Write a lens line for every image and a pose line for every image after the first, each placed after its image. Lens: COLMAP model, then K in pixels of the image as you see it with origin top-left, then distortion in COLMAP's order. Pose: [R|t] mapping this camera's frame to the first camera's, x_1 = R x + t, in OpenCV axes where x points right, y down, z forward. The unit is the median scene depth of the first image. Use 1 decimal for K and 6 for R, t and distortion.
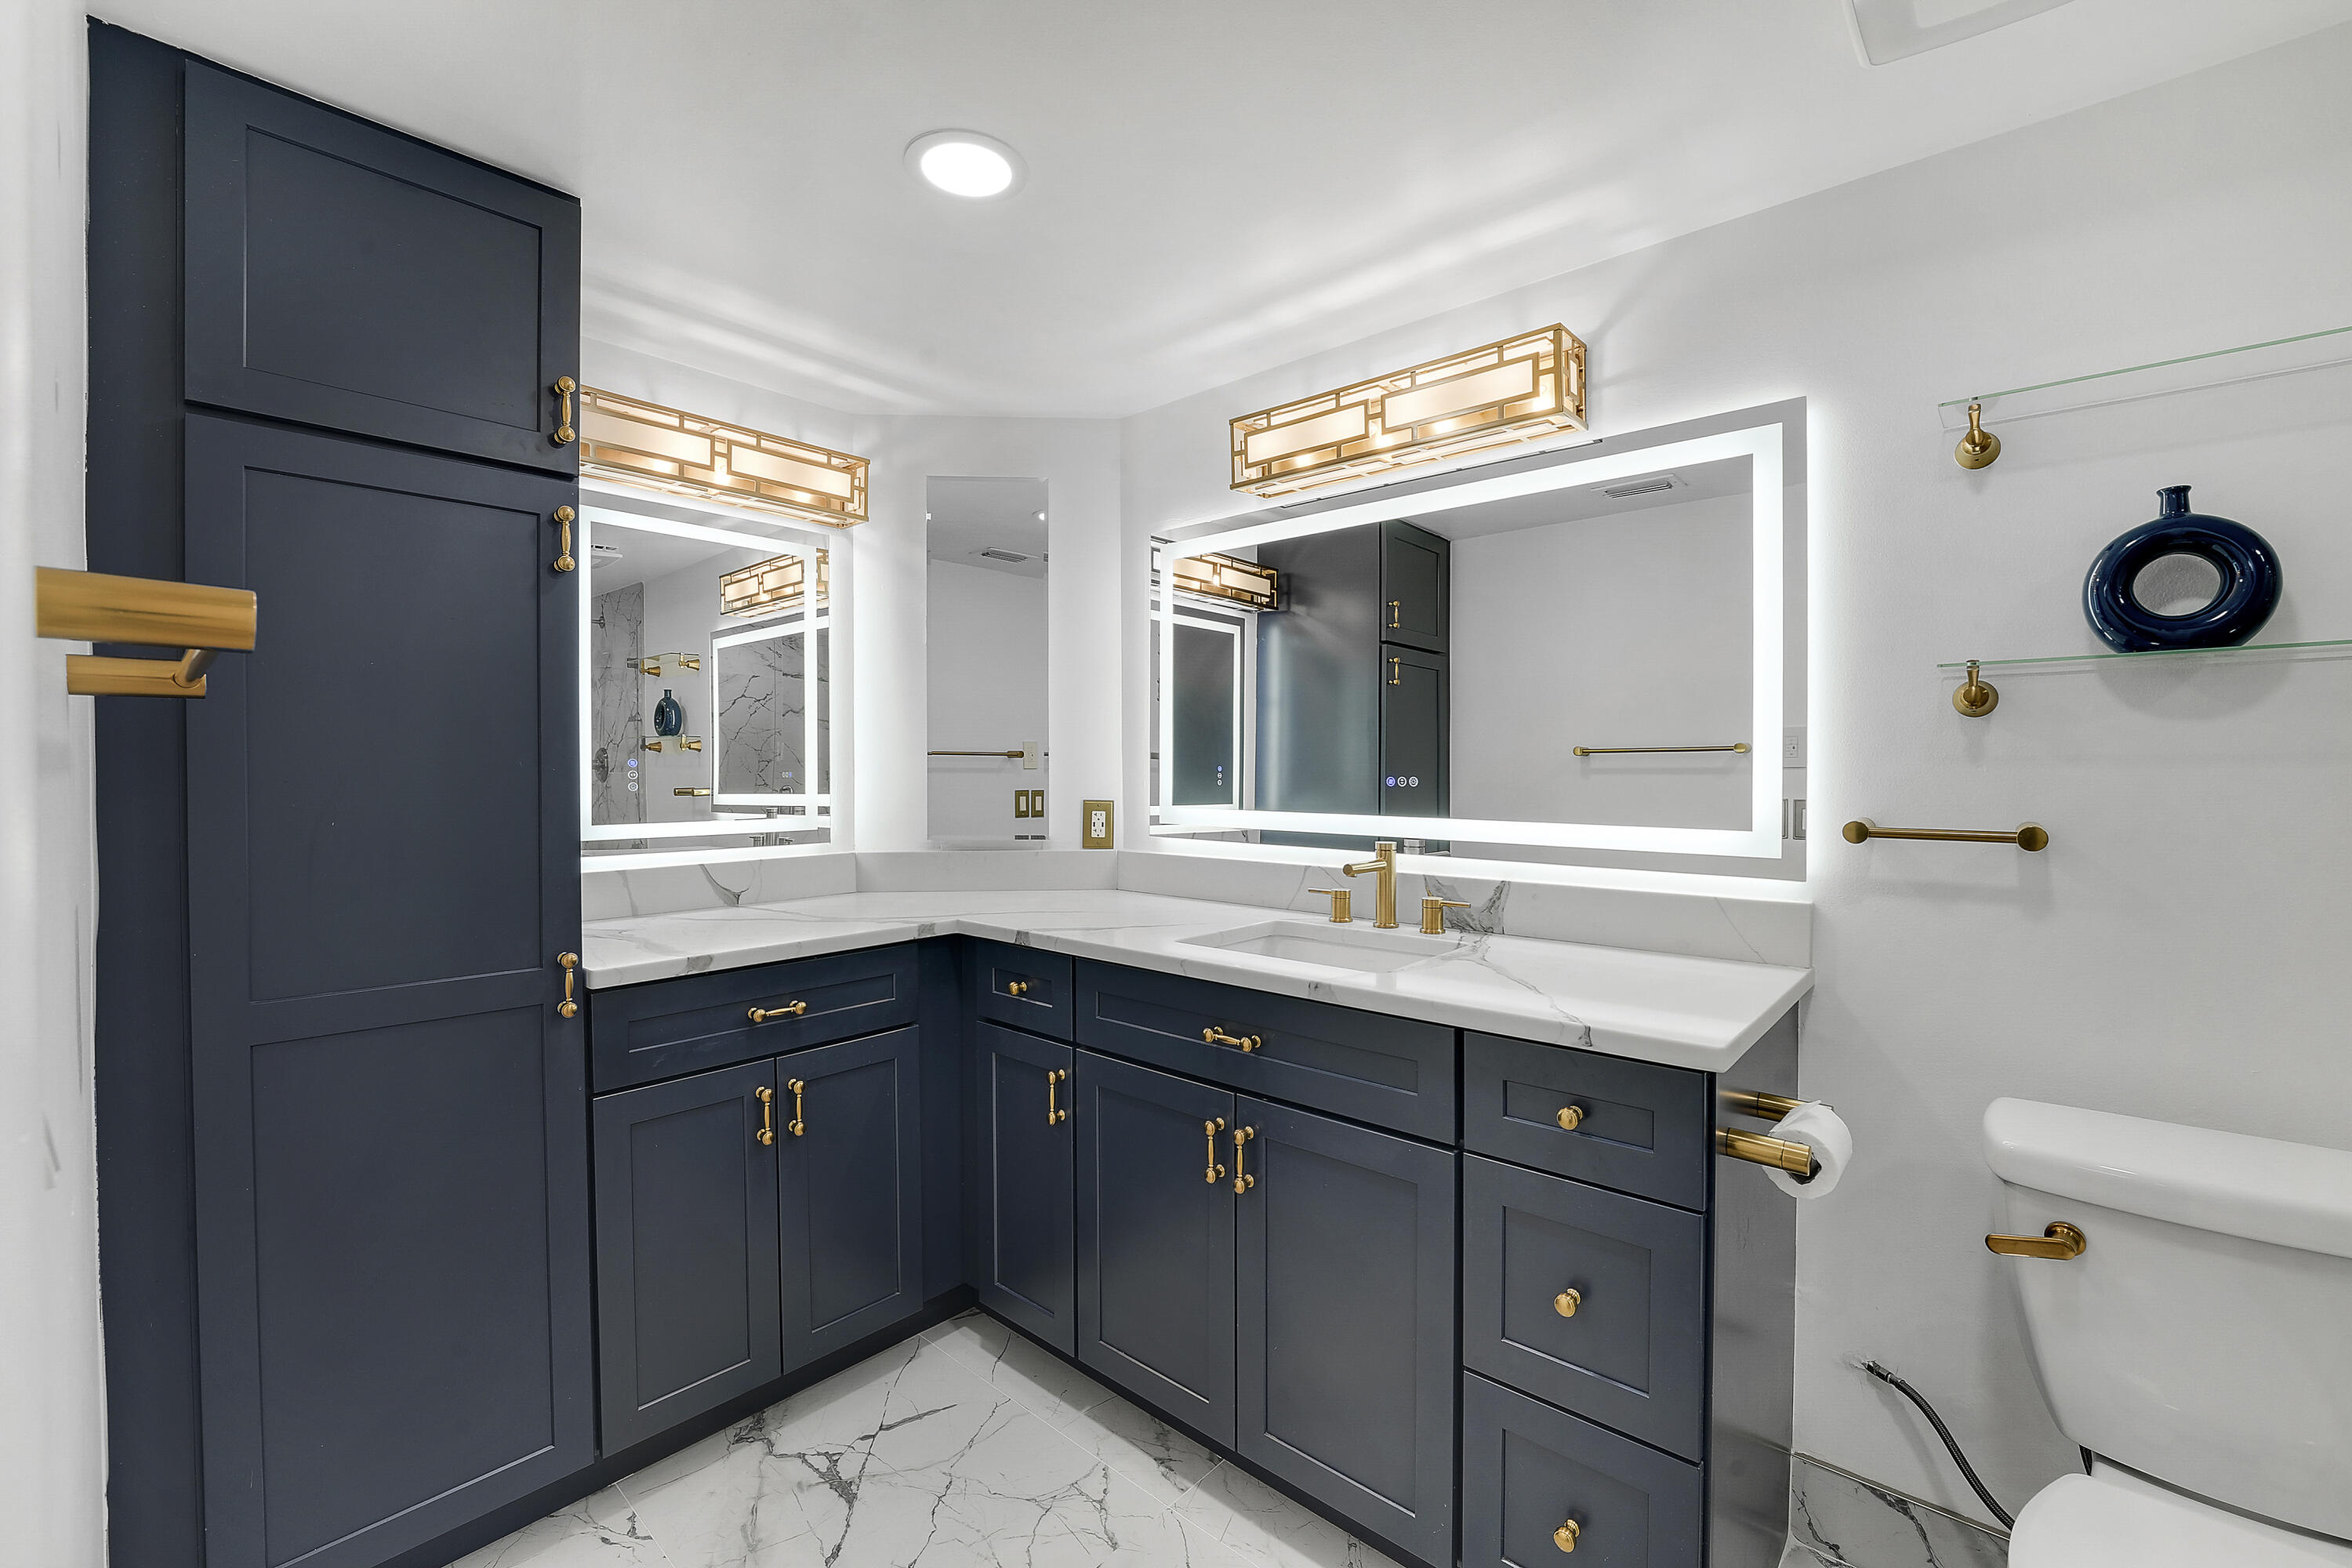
lens RADIAL K [[968.7, 0, 1181.8], [0, 968.7, 776.6], [0, 0, 1]] dist [-0.026057, 0.000303]
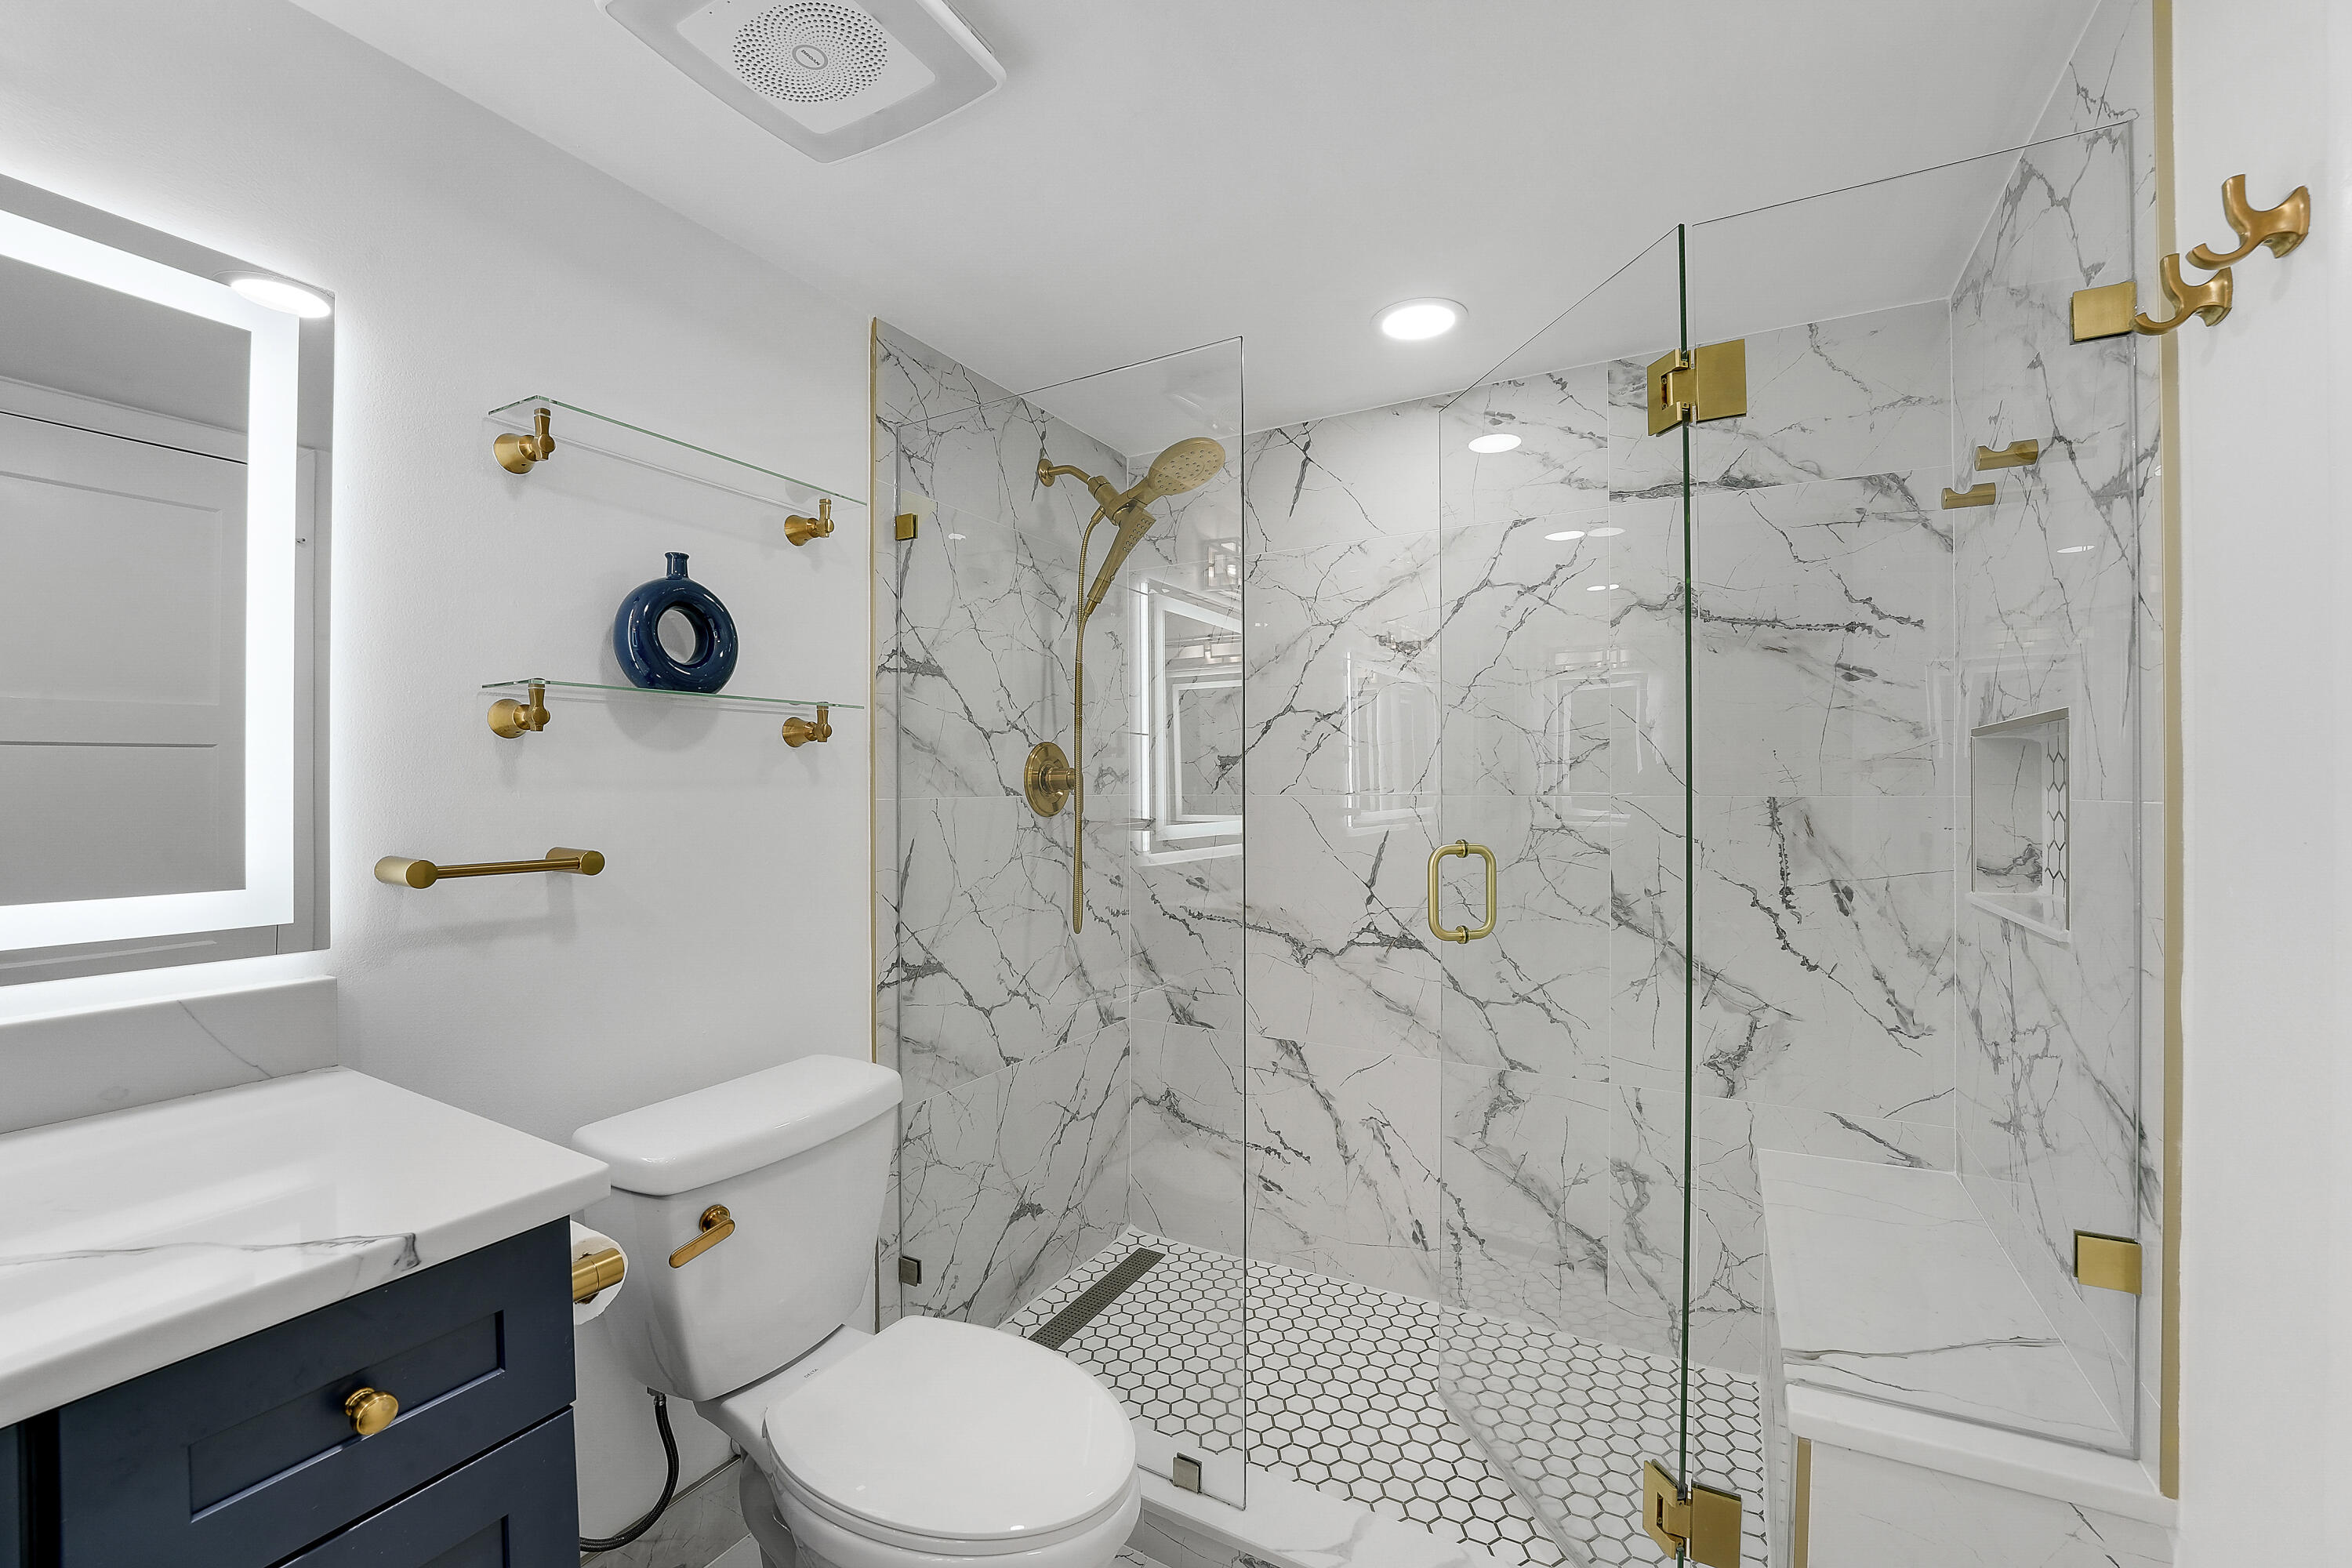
lens RADIAL K [[968.7, 0, 1181.8], [0, 968.7, 776.6], [0, 0, 1]] dist [-0.026057, 0.000303]
pose [[-0.216503, 0.000188, 0.976282, -0.220602], [0.003628, 0.999993, 0.000612, -0.022814], [-0.976275, 0.003674, -0.216502, 0.555775]]
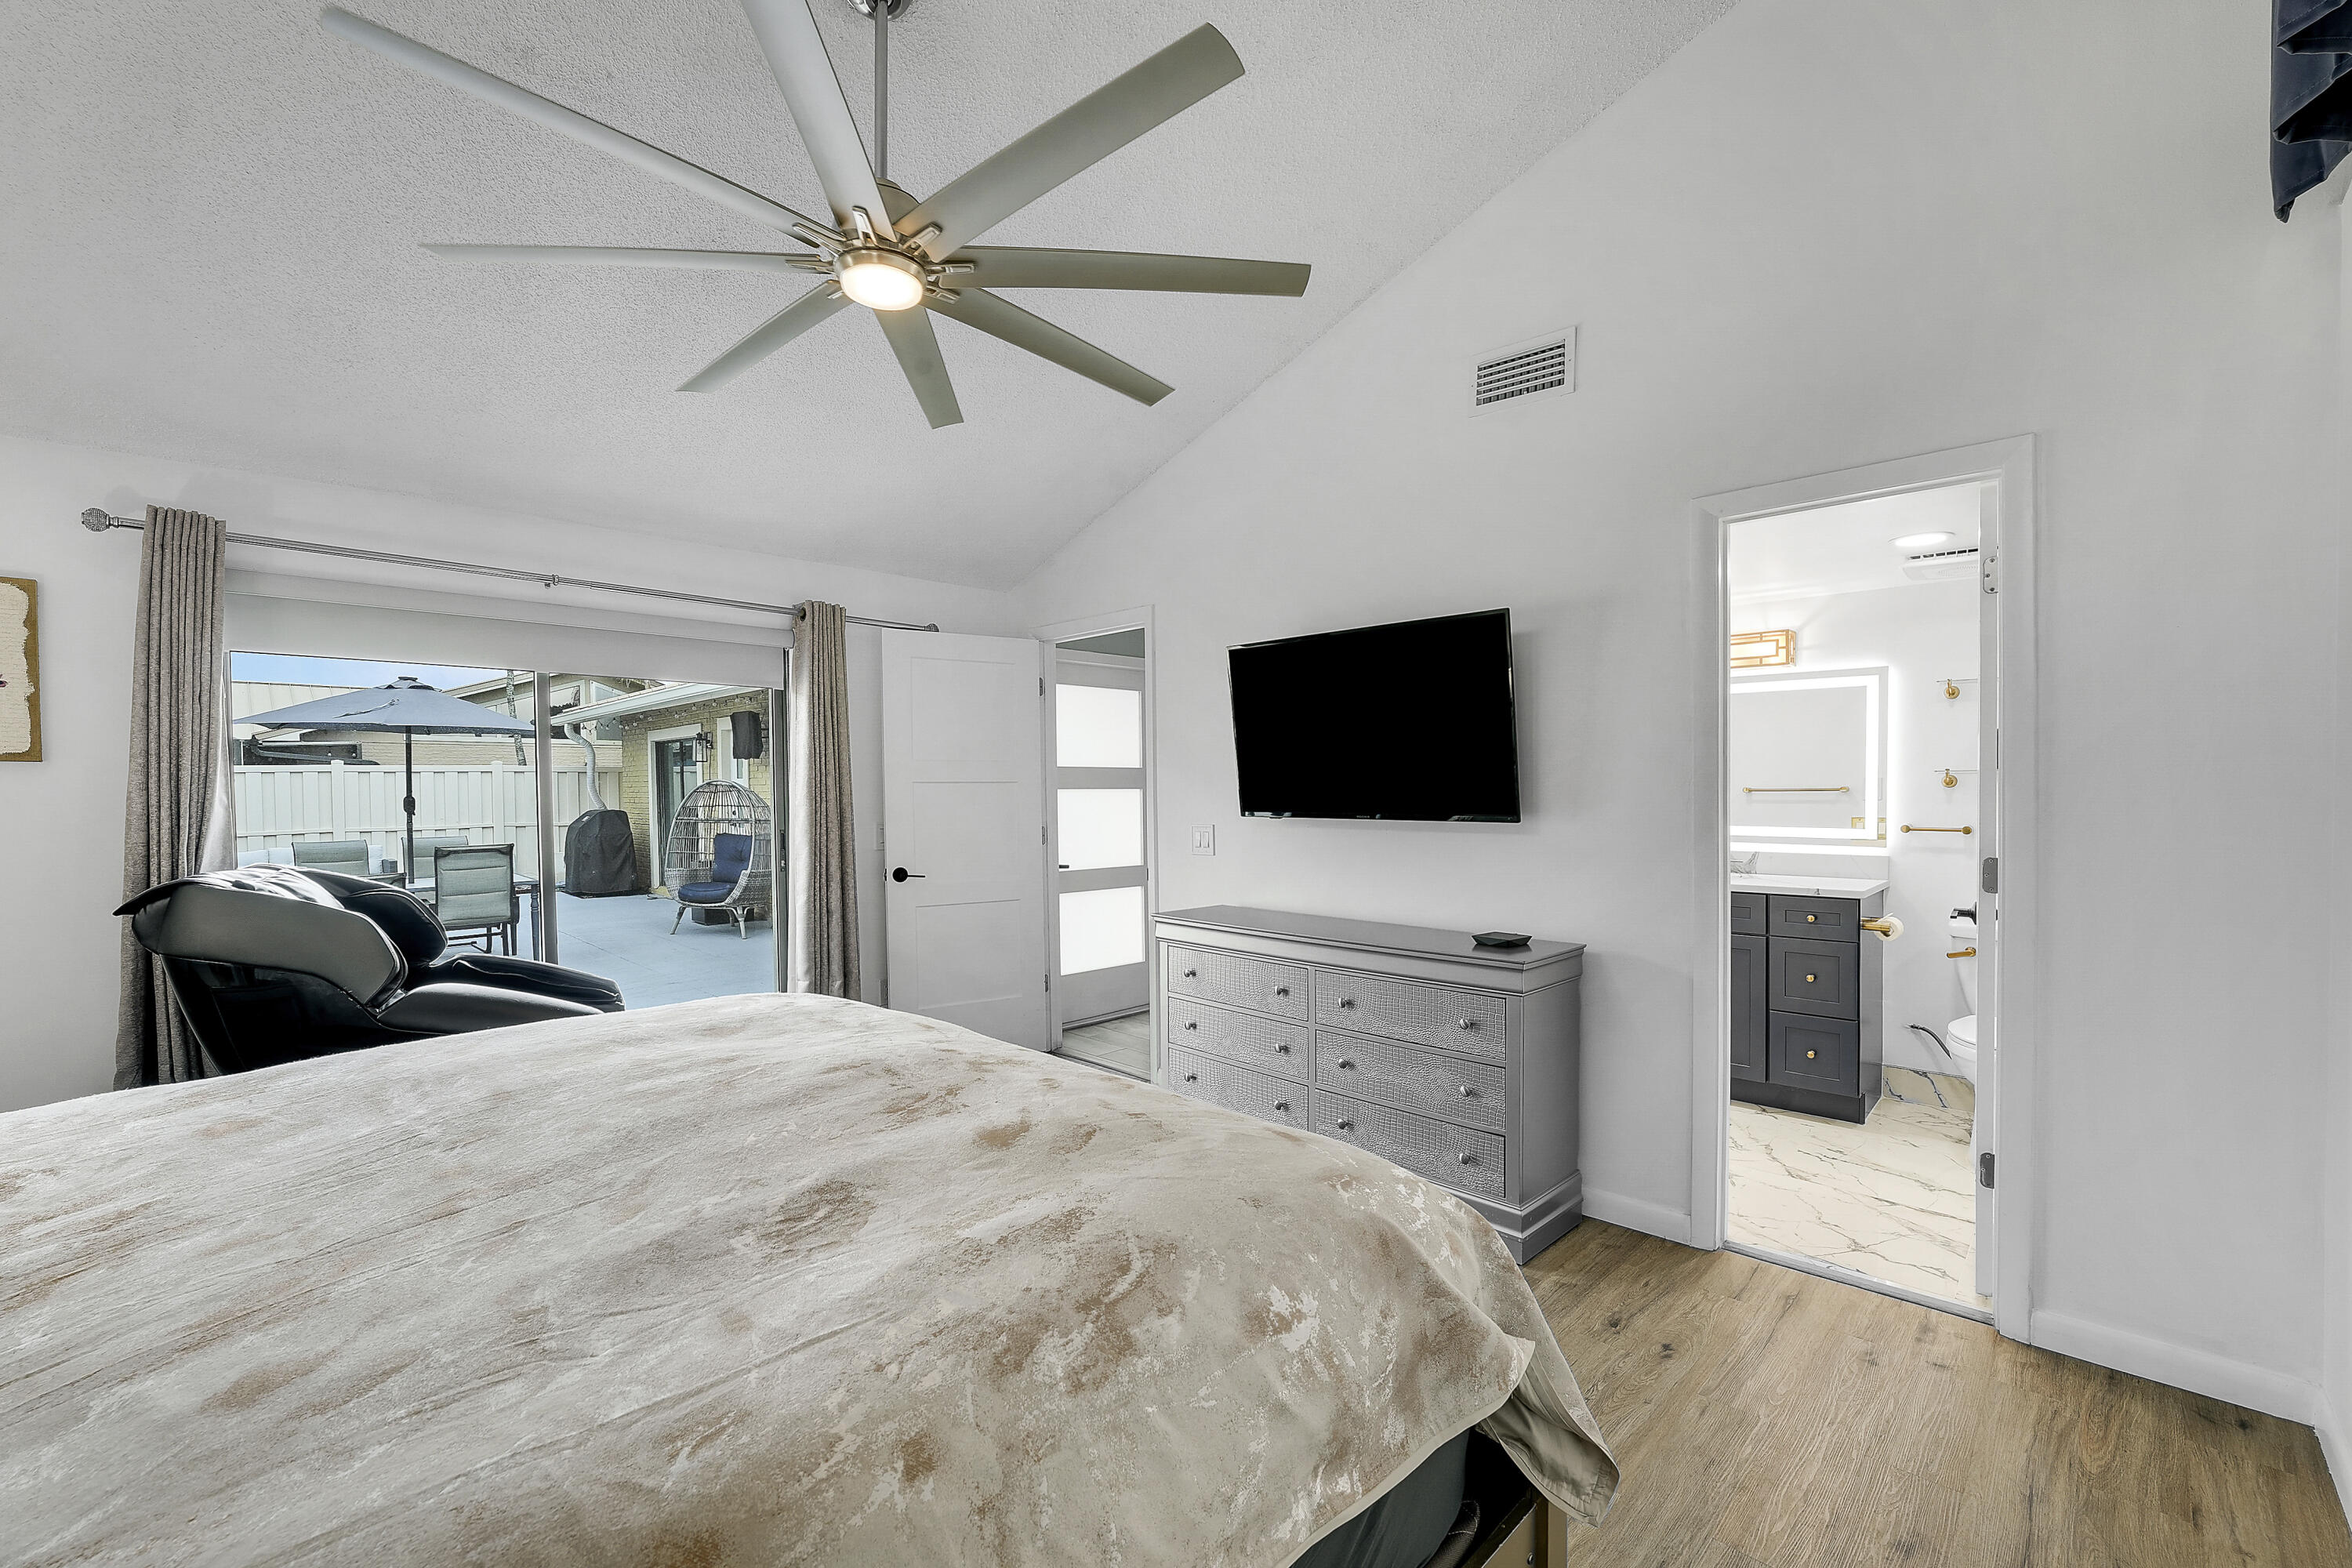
lens RADIAL K [[1026.0, 0, 1156.0], [0, 1026.0, 808.9], [0, 0, 1]] dist [-0.017022, 0.000149]
pose [[0.999520, -0.003412, -0.030807, -1.391844], [0.003831, 0.999901, 0.013540, -0.048358], [0.030758, -0.013651, 0.999434, -2.035228]]
